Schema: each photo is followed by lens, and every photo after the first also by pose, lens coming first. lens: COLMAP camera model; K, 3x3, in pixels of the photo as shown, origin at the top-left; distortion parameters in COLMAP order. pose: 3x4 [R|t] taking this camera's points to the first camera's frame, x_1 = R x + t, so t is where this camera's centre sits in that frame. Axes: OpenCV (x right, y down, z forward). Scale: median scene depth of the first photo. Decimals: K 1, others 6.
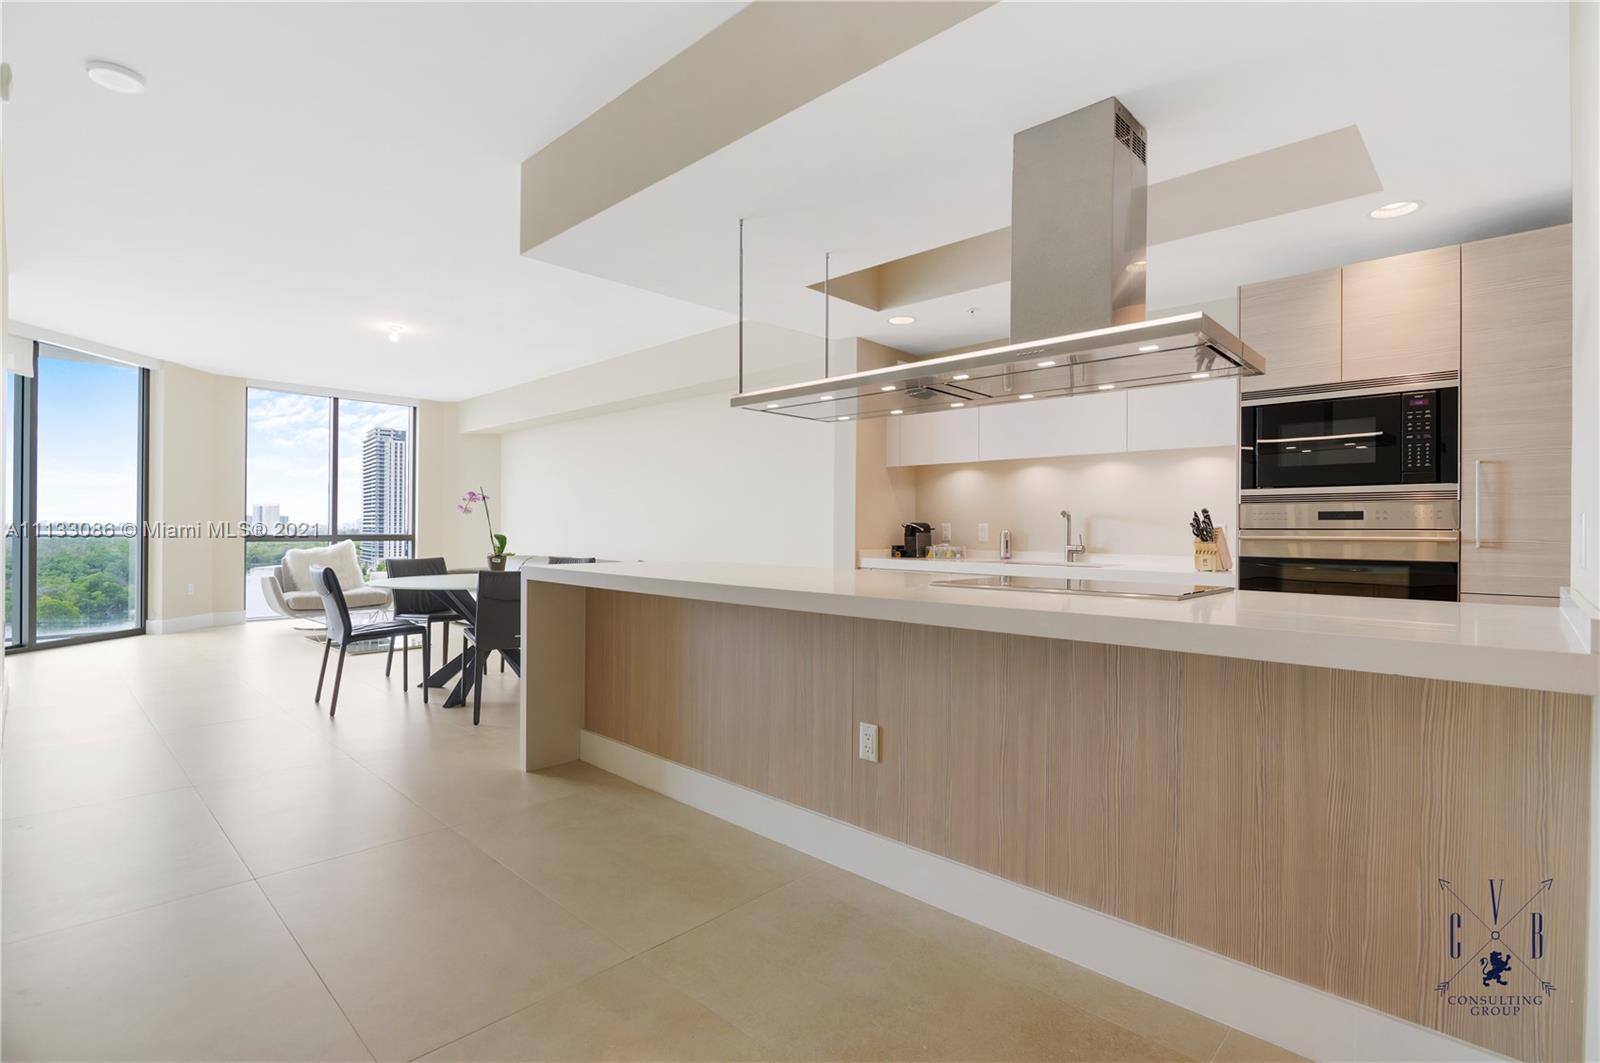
lens RADIAL K [[754.3, 0, 802.5], [0, 754.3, 531.0], [0, 0, 1]] dist [-0.015552, -0.000230]
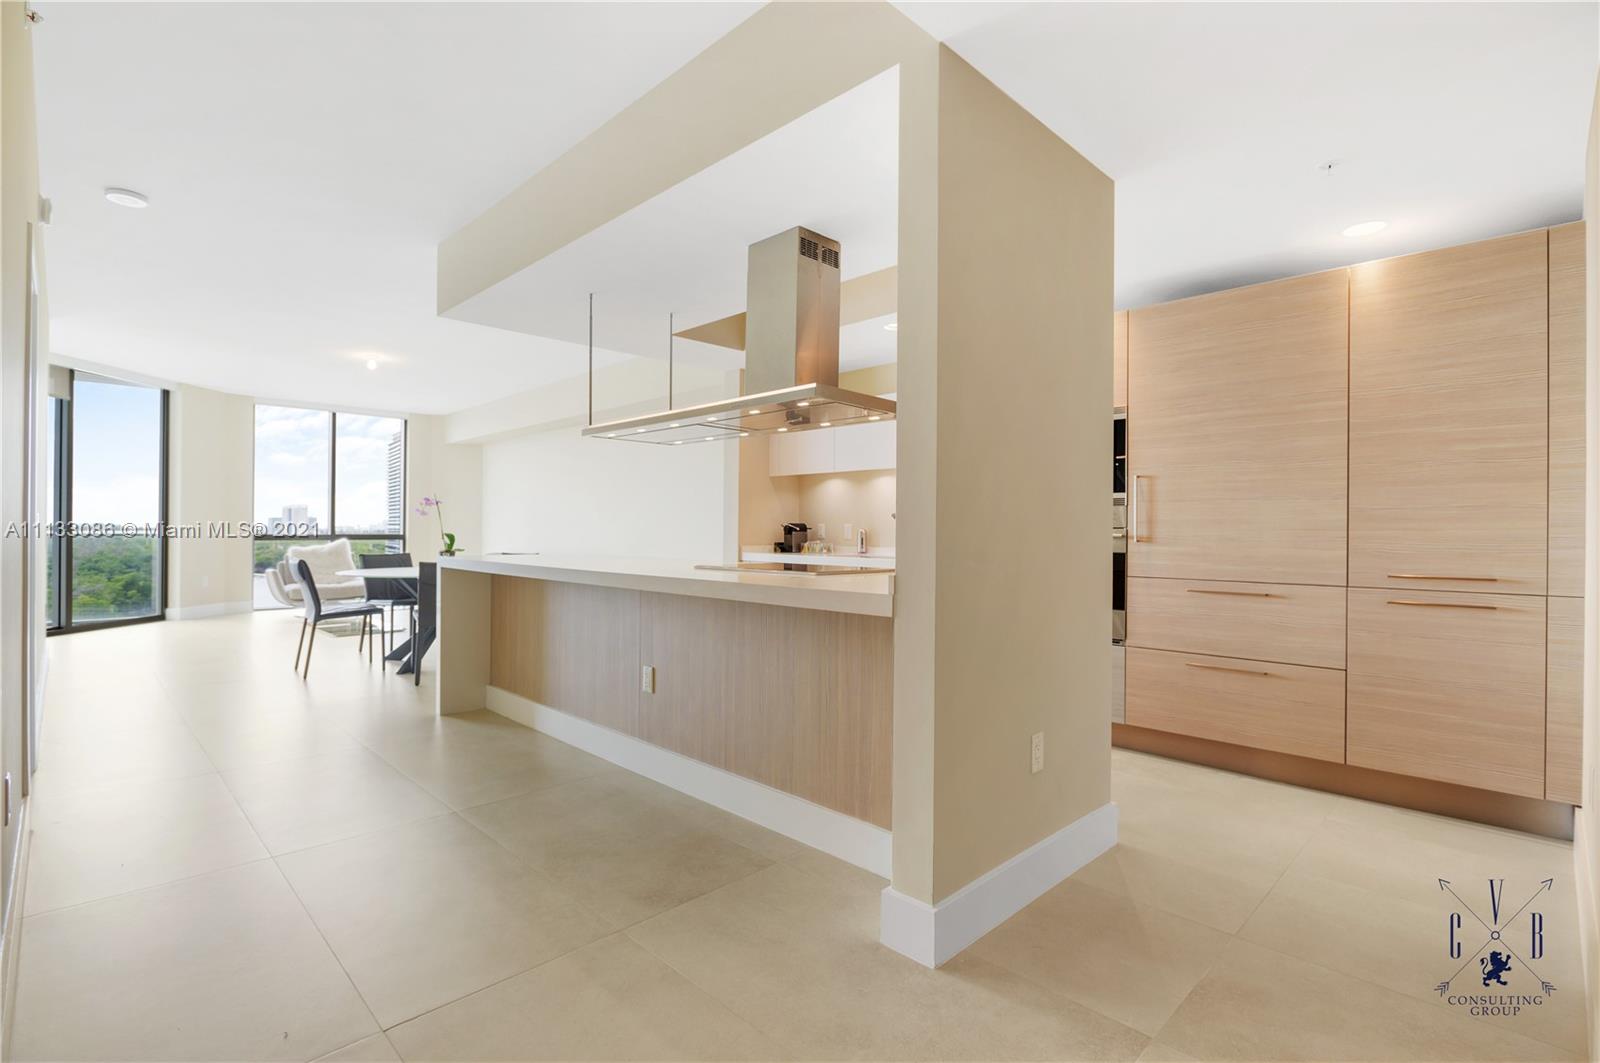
lens RADIAL K [[751.4, 0, 806.7], [0, 751.4, 531.5], [0, 0, 1]] dist [-0.018820, 0.001169]
pose [[0.999782, -0.000446, -0.020853, 0.194192], [0.000439, 1.000000, -0.000346, 0.002507], [0.020853, 0.000337, 0.999782, -0.183205]]
